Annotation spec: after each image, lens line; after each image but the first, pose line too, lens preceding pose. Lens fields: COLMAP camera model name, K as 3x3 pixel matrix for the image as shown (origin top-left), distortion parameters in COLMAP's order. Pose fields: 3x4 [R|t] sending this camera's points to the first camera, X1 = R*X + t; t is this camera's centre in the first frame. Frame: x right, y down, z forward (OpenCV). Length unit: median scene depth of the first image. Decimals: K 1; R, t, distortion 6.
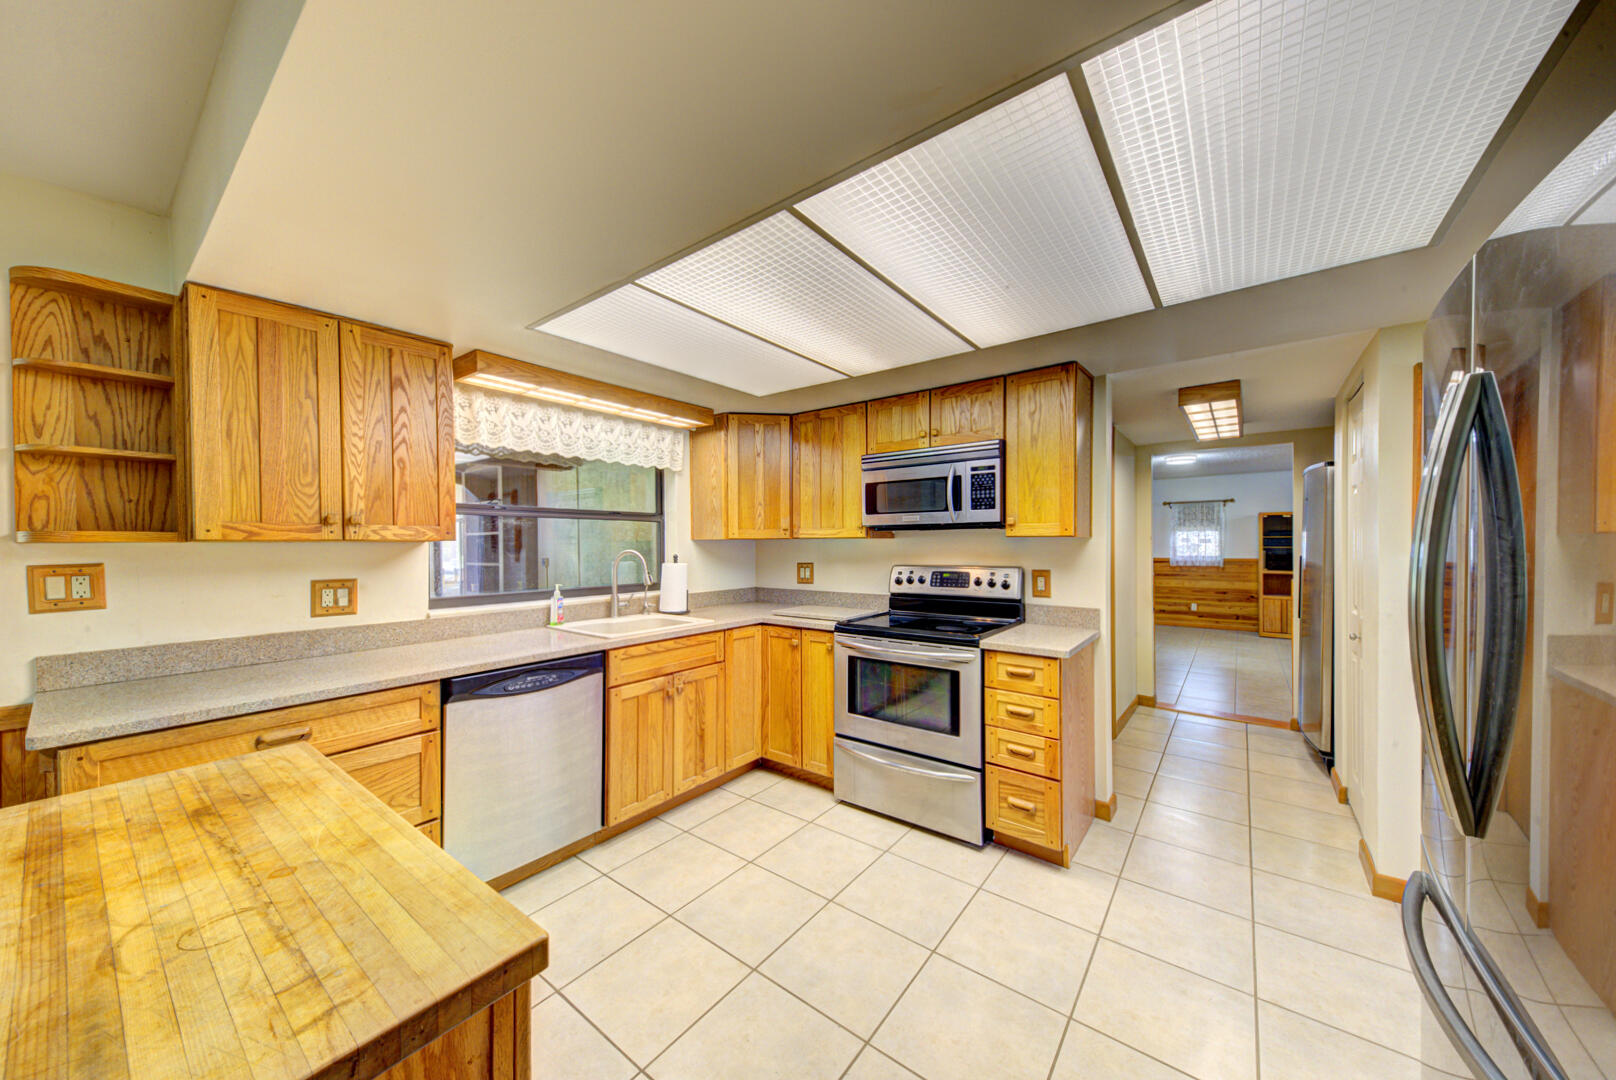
lens RADIAL K [[555.1, 0, 818.3], [0, 555.1, 544.3], [0, 0, 1]] dist [0.007440, -0.000362]
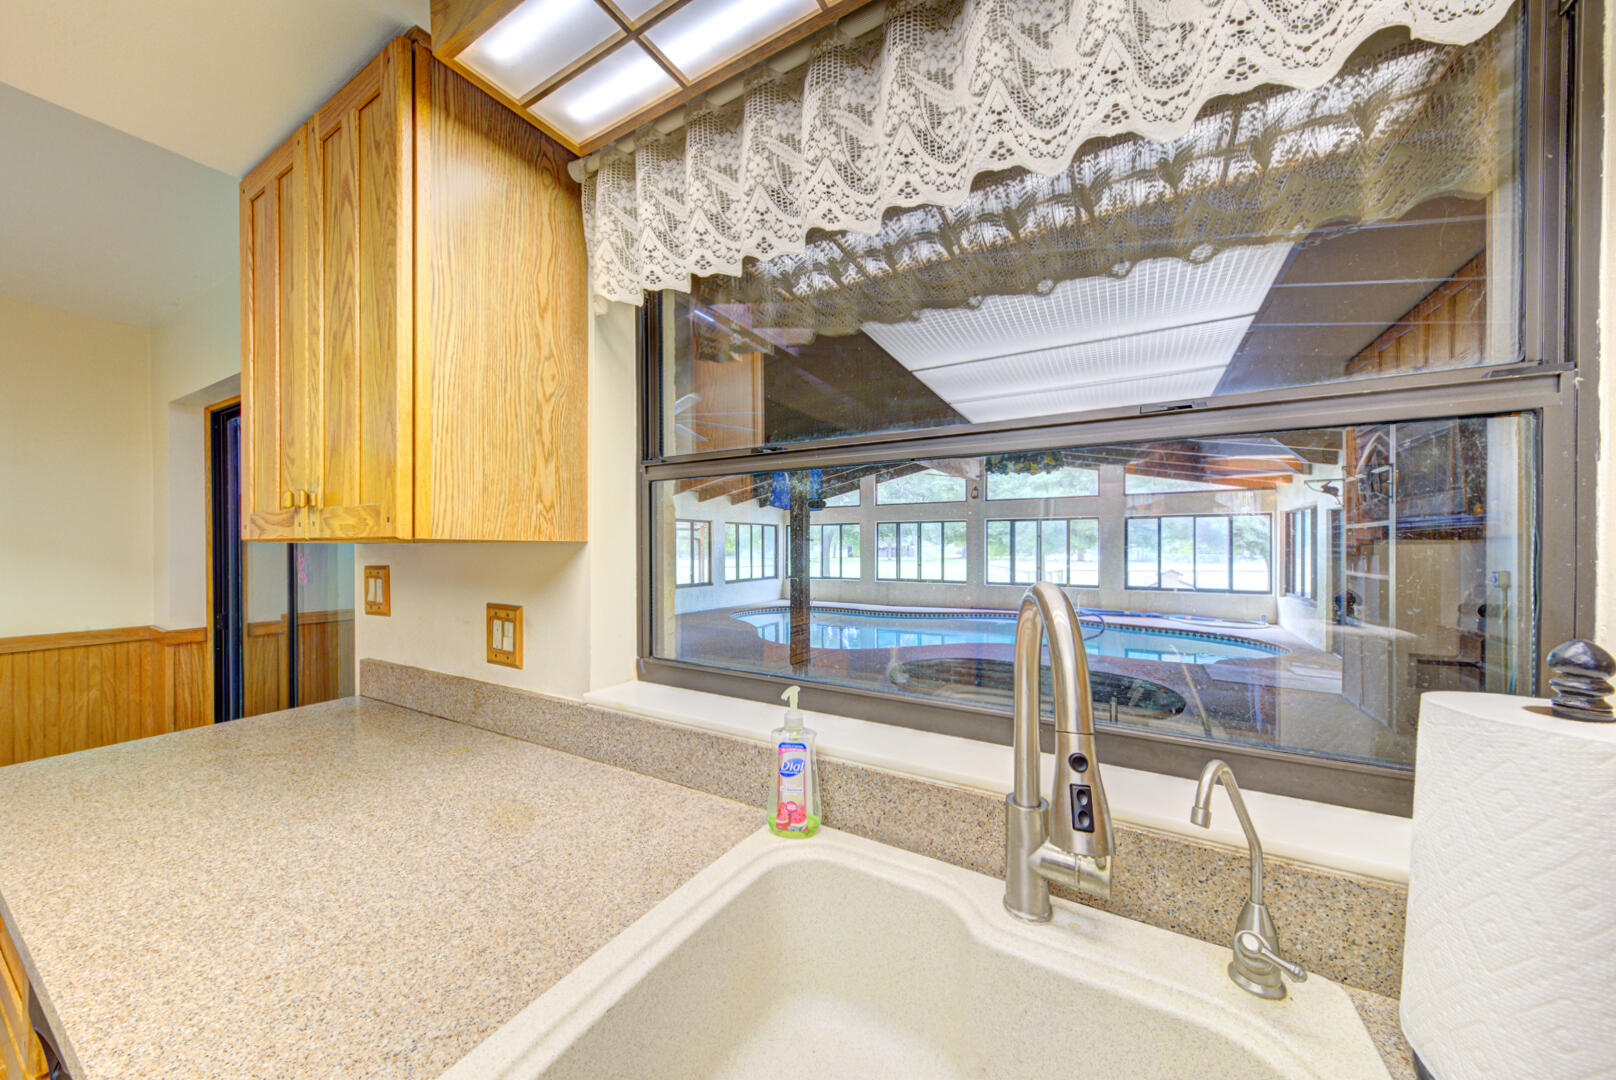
lens RADIAL K [[555.1, 0, 816.8], [0, 555.1, 546.0], [0, 0, 1]] dist [0.007440, -0.000362]
pose [[0.115350, 0.008893, -0.993285, -0.185504], [0.001734, 0.999957, 0.009154, -0.002610], [0.993323, -0.002778, 0.115330, 0.962224]]
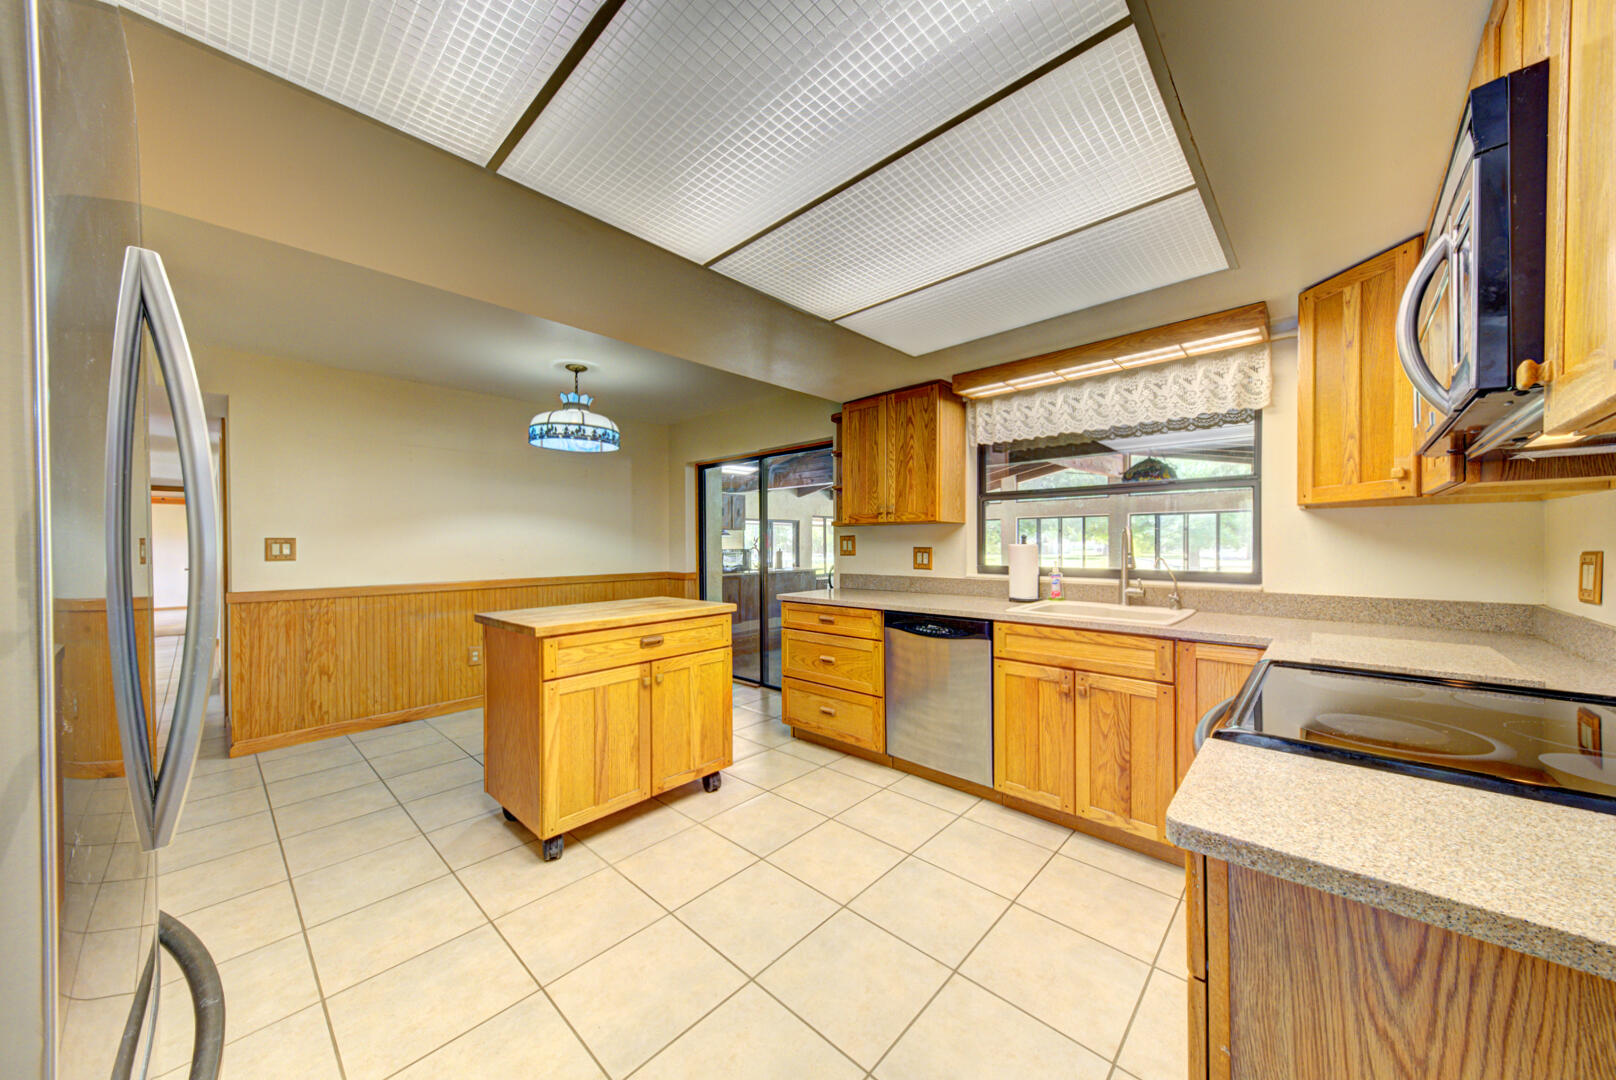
lens RADIAL K [[555.1, 0, 804.6], [0, 555.1, 546.3], [0, 0, 1]] dist [0.007440, -0.000362]
pose [[-0.121525, 0.013619, -0.992495, 0.592949], [0.003871, 0.999905, 0.013247, 0.028893], [0.992581, -0.002233, -0.121566, 0.652747]]
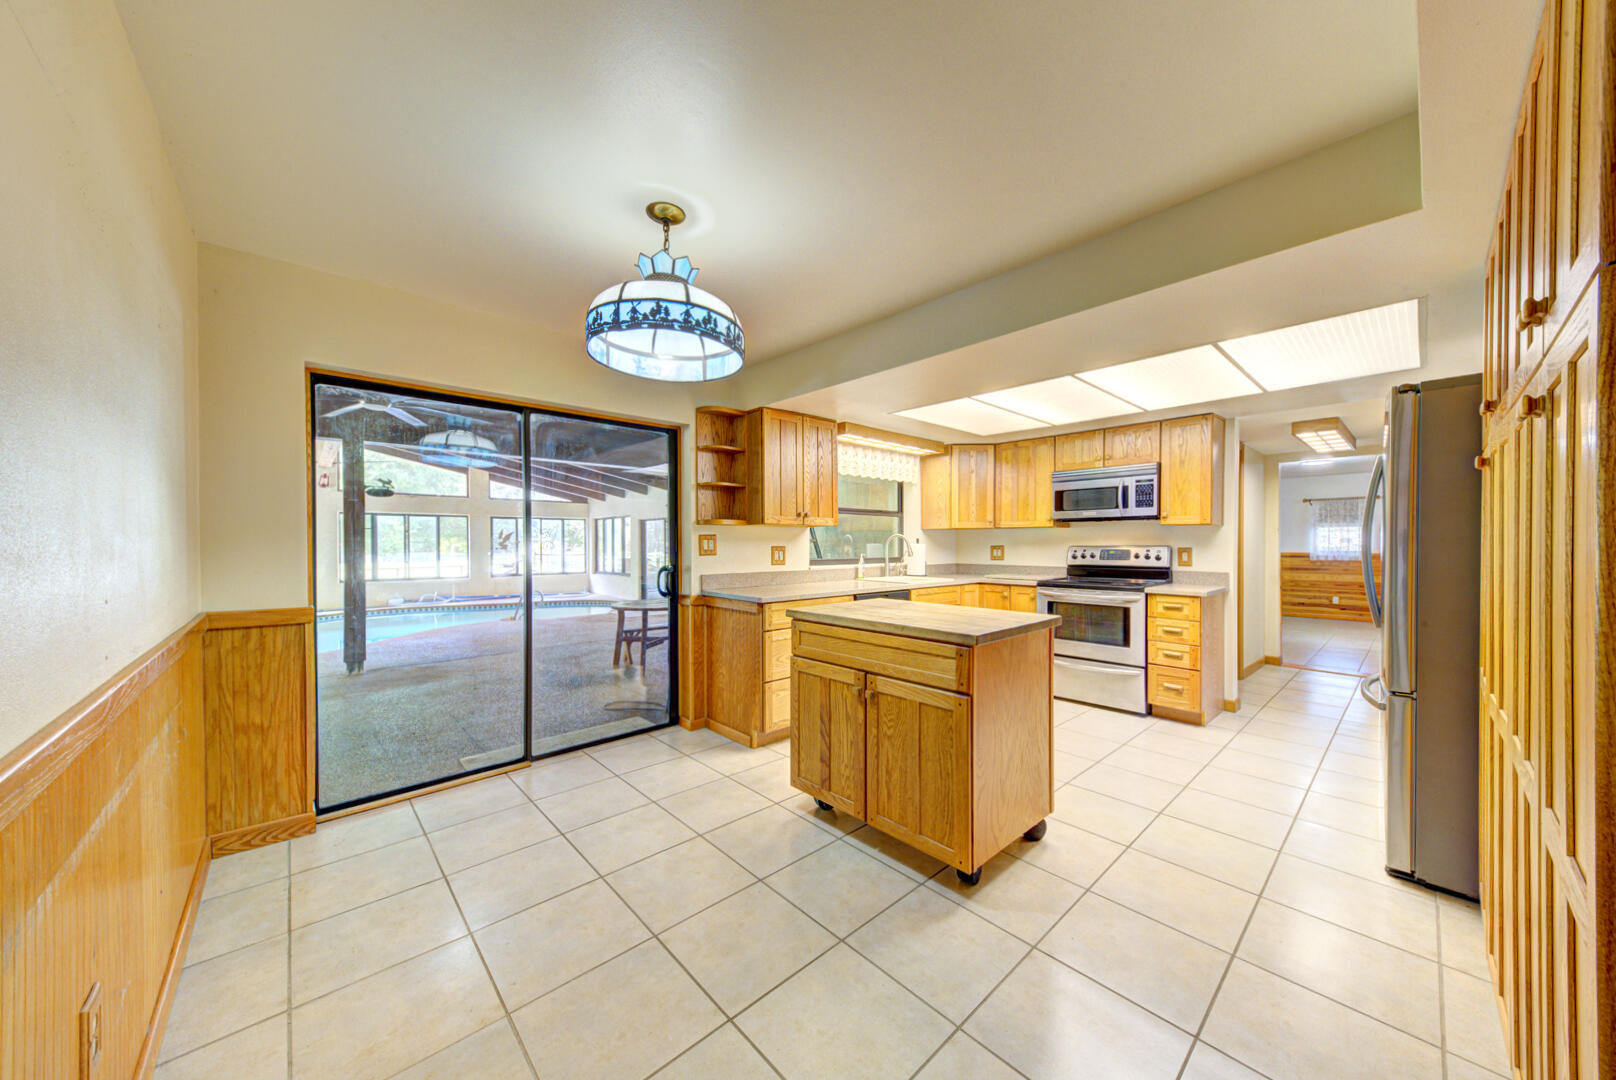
lens RADIAL K [[555.1, 0, 808.4], [0, 555.1, 546.0], [0, 0, 1]] dist [0.007440, -0.000362]
pose [[0.982484, 0.006776, -0.186222, -0.312283], [-0.006035, 0.999971, 0.004547, 0.040652], [0.186247, -0.003344, 0.982497, -0.654023]]
